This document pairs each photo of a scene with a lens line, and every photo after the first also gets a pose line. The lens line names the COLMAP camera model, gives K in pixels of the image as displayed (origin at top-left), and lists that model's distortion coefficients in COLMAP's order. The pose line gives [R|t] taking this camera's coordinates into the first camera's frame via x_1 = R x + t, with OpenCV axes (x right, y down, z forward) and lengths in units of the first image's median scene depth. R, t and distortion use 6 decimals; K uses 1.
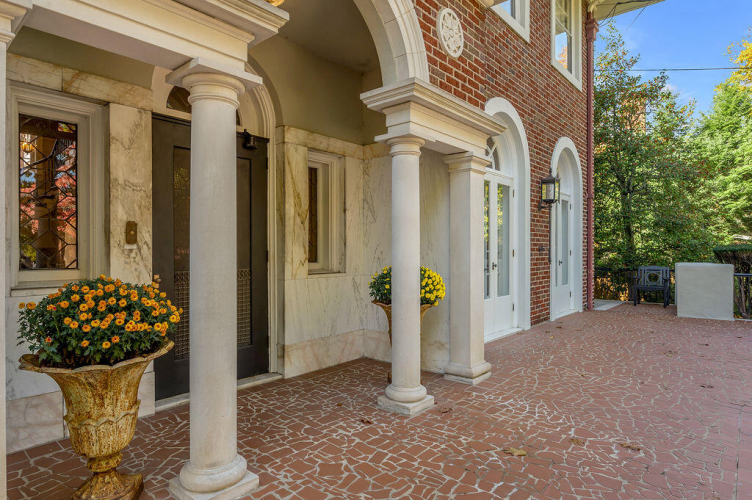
lens RADIAL K [[423.2, 0, 375.5], [0, 423.2, 247.1], [0, 0, 1]] dist [-0.000027, 0.001019]
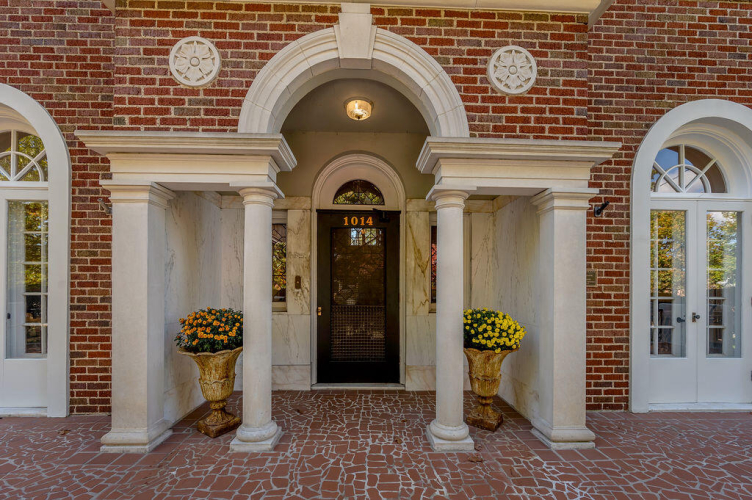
lens RADIAL K [[305.0, 0, 360.6], [0, 305.0, 286.7], [0, 0, 1]] dist [-0.000683, 0.000067]
pose [[0.694043, 0.004218, -0.719921, 0.445427], [-0.004874, 0.999987, 0.001159, -0.016626], [0.719917, 0.002704, 0.694055, 0.282924]]
